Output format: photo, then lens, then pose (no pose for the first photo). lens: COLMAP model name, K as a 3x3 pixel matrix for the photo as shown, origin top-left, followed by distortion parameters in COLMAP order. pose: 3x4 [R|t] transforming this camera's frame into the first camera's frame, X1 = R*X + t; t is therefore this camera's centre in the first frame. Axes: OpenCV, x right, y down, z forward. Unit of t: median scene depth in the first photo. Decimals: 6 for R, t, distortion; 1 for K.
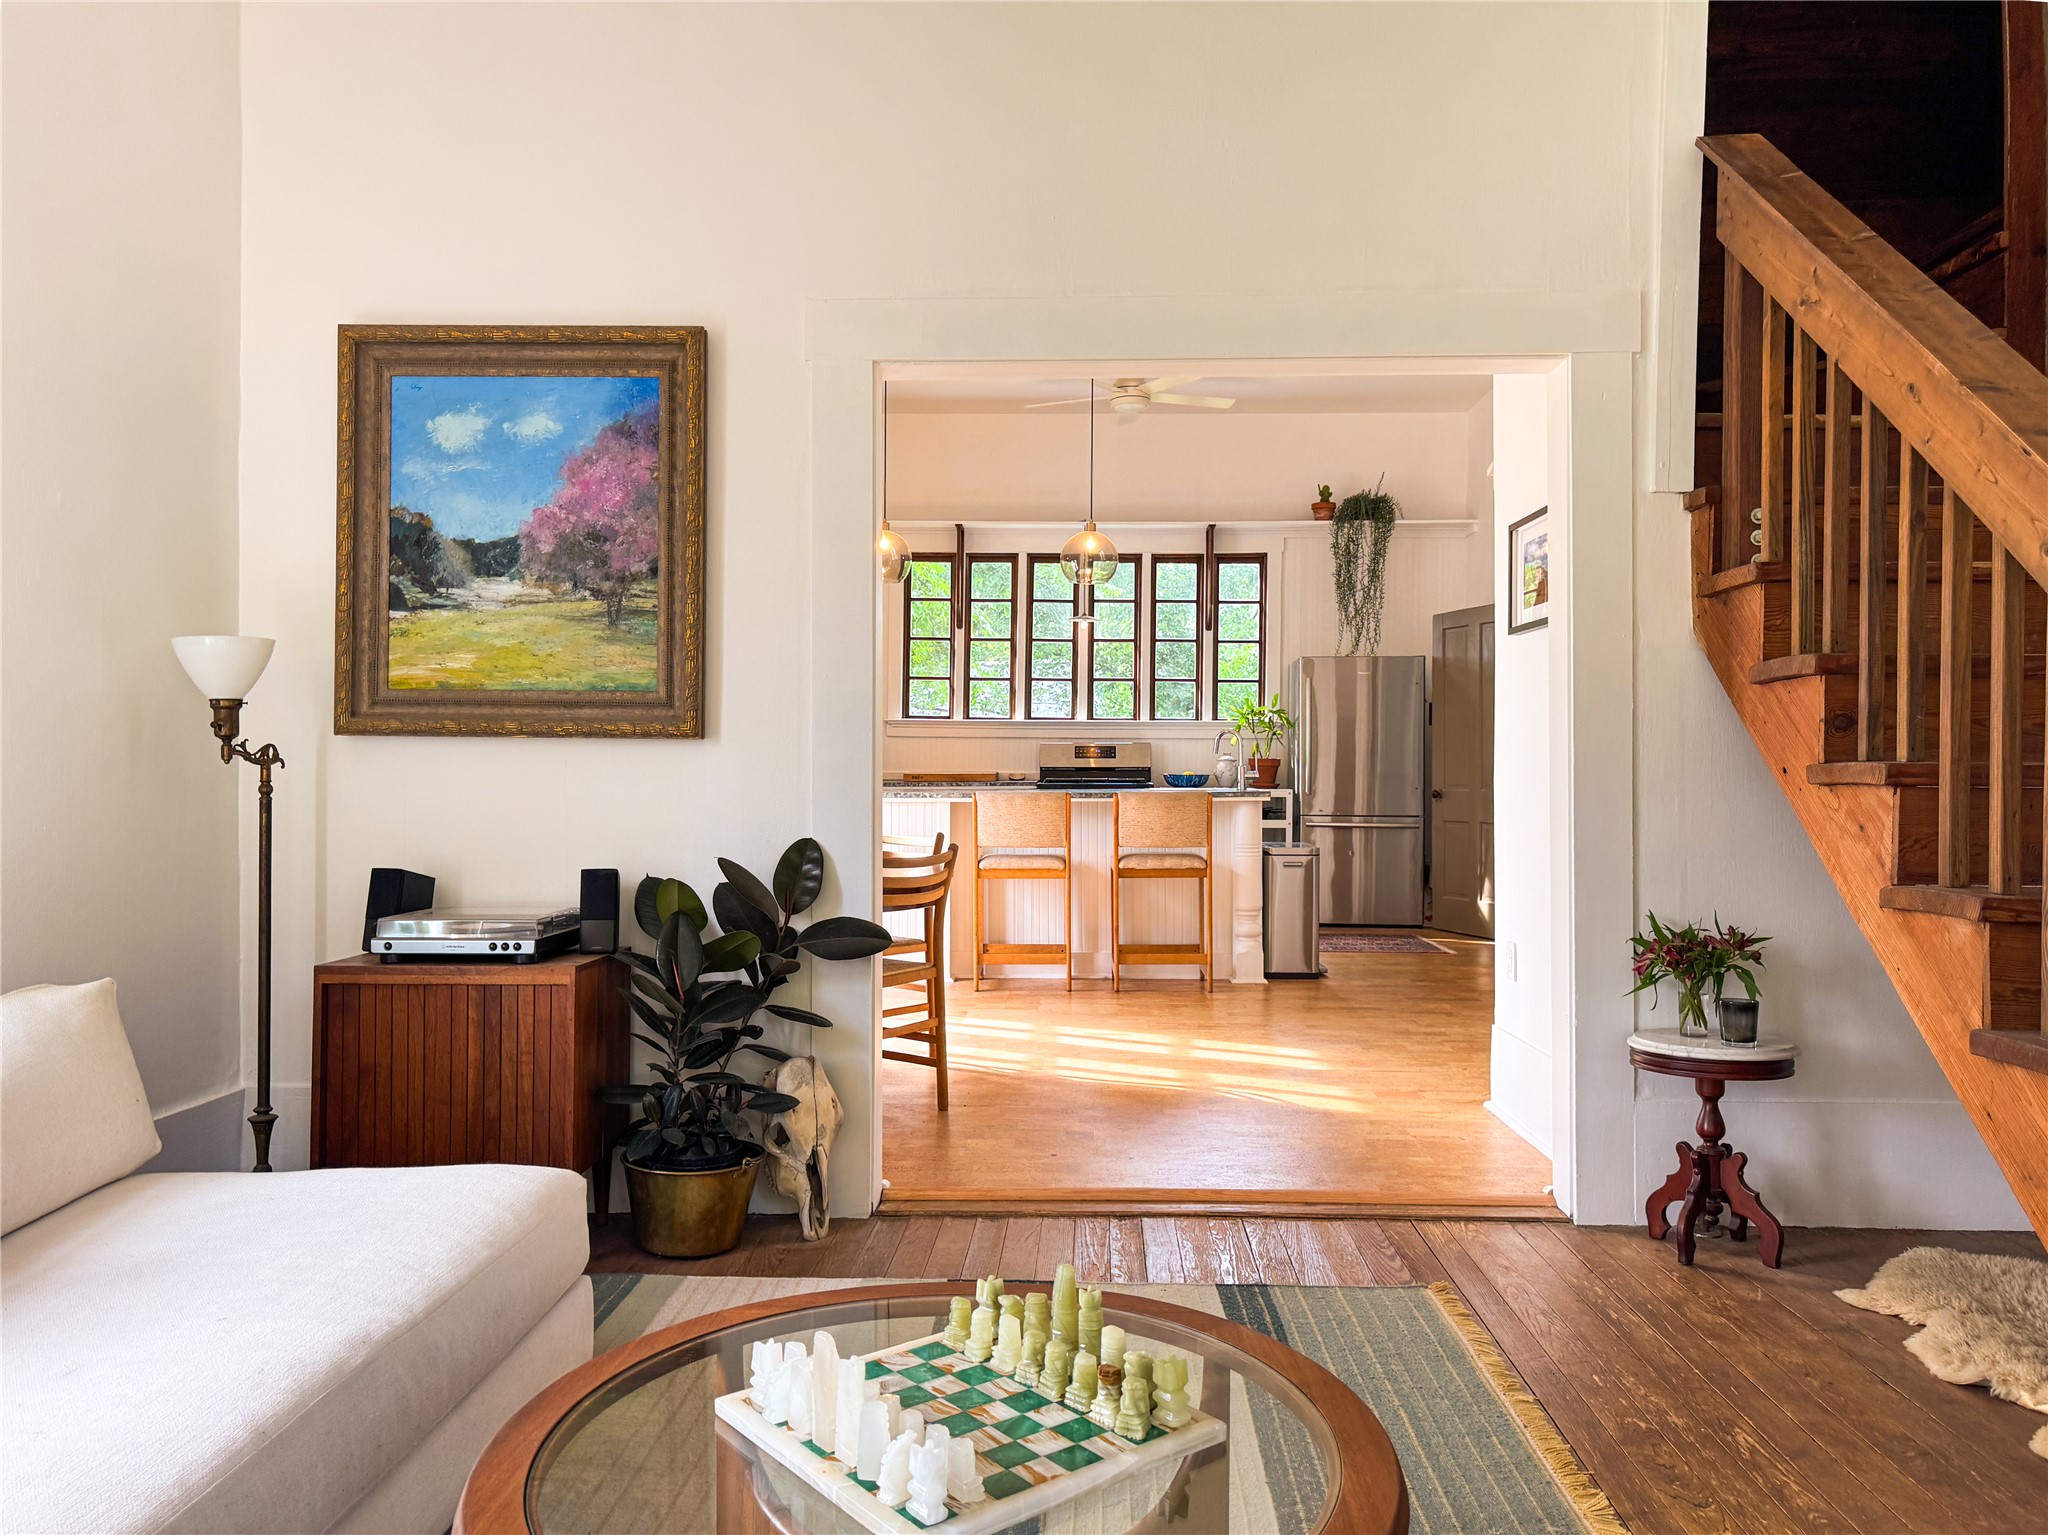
lens RADIAL K [[1473.9, 0, 1027.7], [0, 1473.9, 761.2], [0, 0, 1]] dist [0.006066, 0.007402]
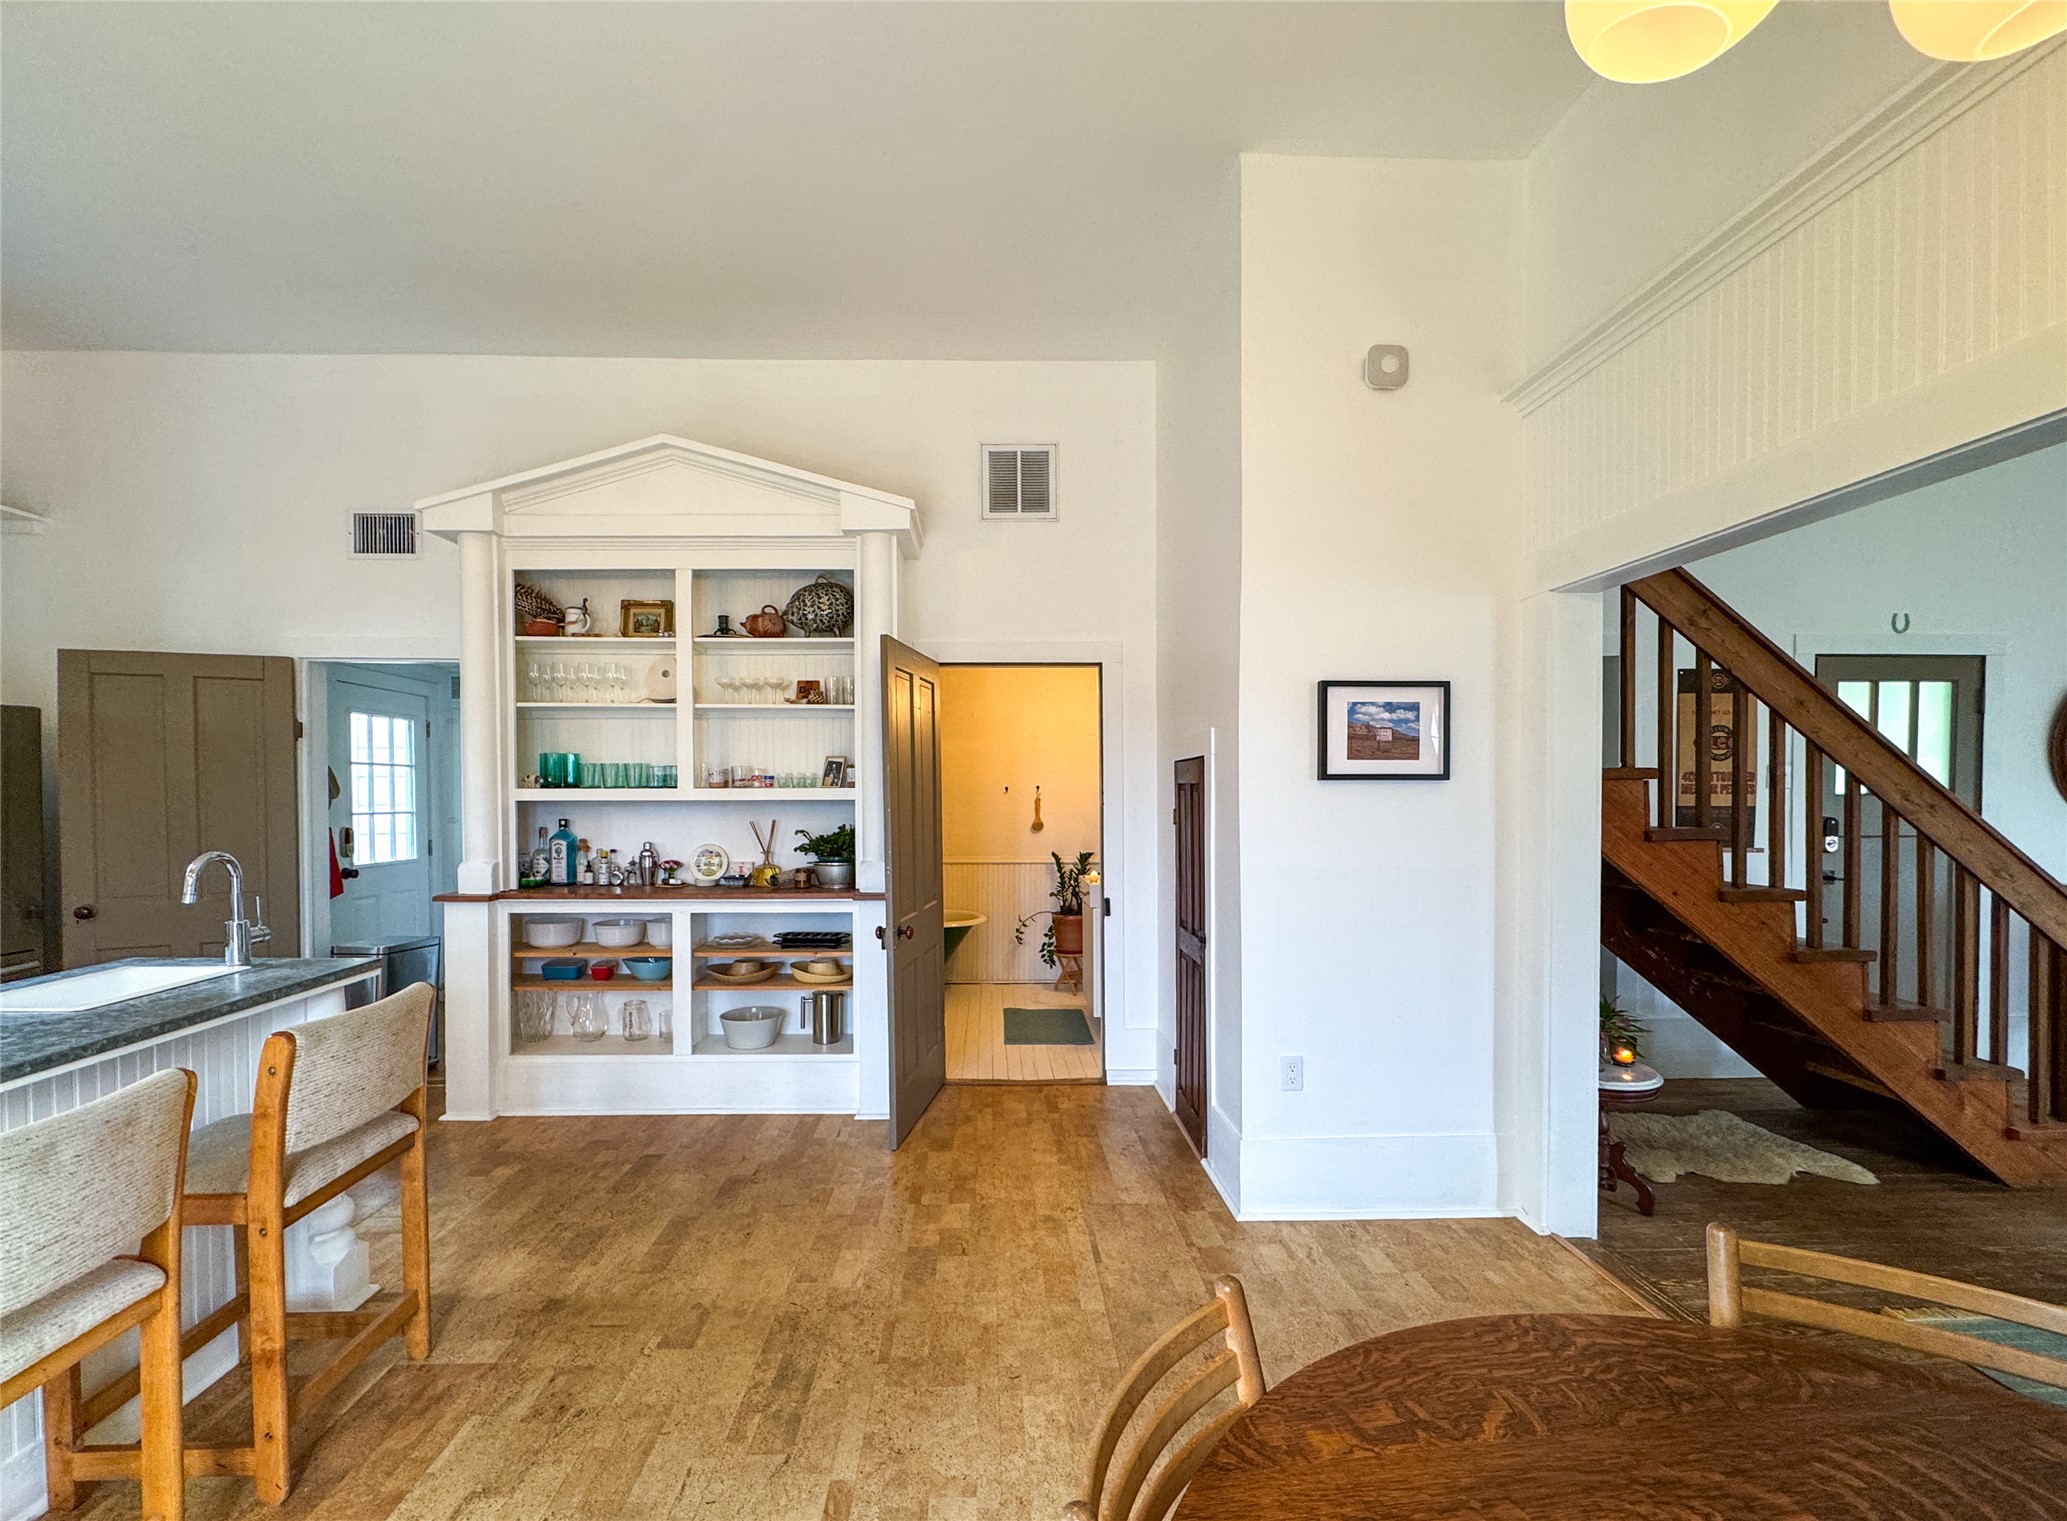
lens RADIAL K [[858.3, 0, 1005.8], [0, 858.3, 807.3], [0, 0, 1]] dist [-0.000592, -0.000615]
pose [[-0.052875, -0.016541, 0.998464, -0.372075], [-0.003512, 0.999860, 0.016378, -0.091360], [-0.998595, -0.002641, -0.052925, 1.558464]]
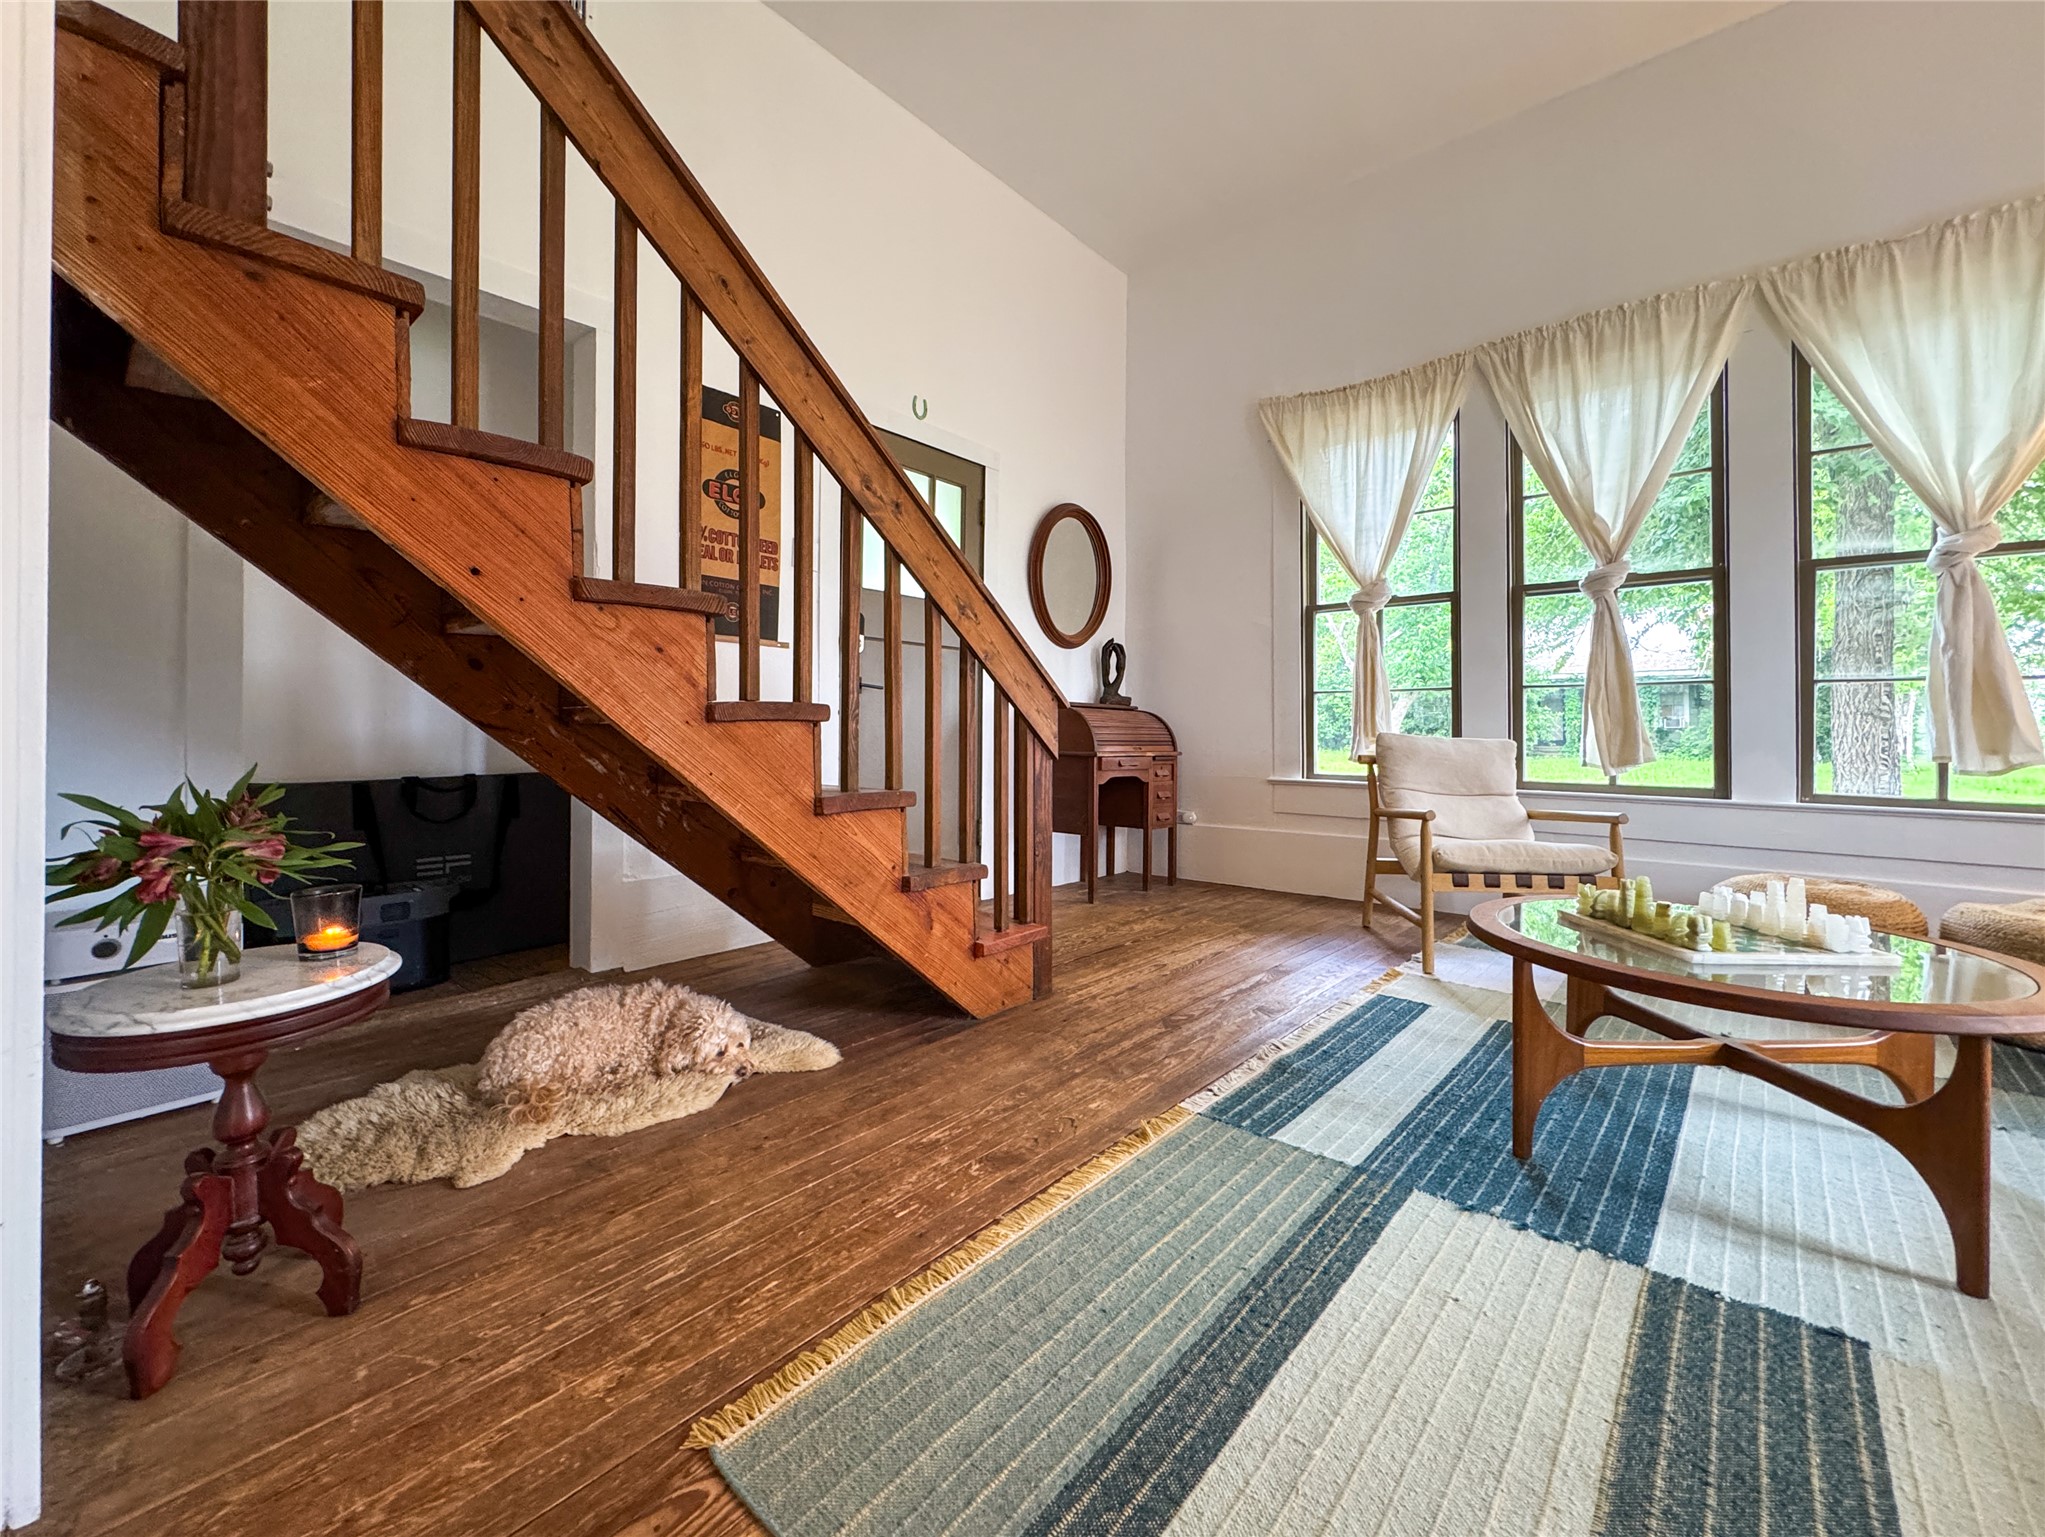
lens RADIAL K [[838.1, 0, 1019.8], [0, 838.1, 731.3], [0, 0, 1]] dist [-0.000716, -0.000181]
pose [[-0.780775, -0.004323, 0.624797, -0.007405], [-0.011490, 0.999906, -0.007440, 0.079885], [-0.624706, -0.012987, -0.780752, 0.999712]]
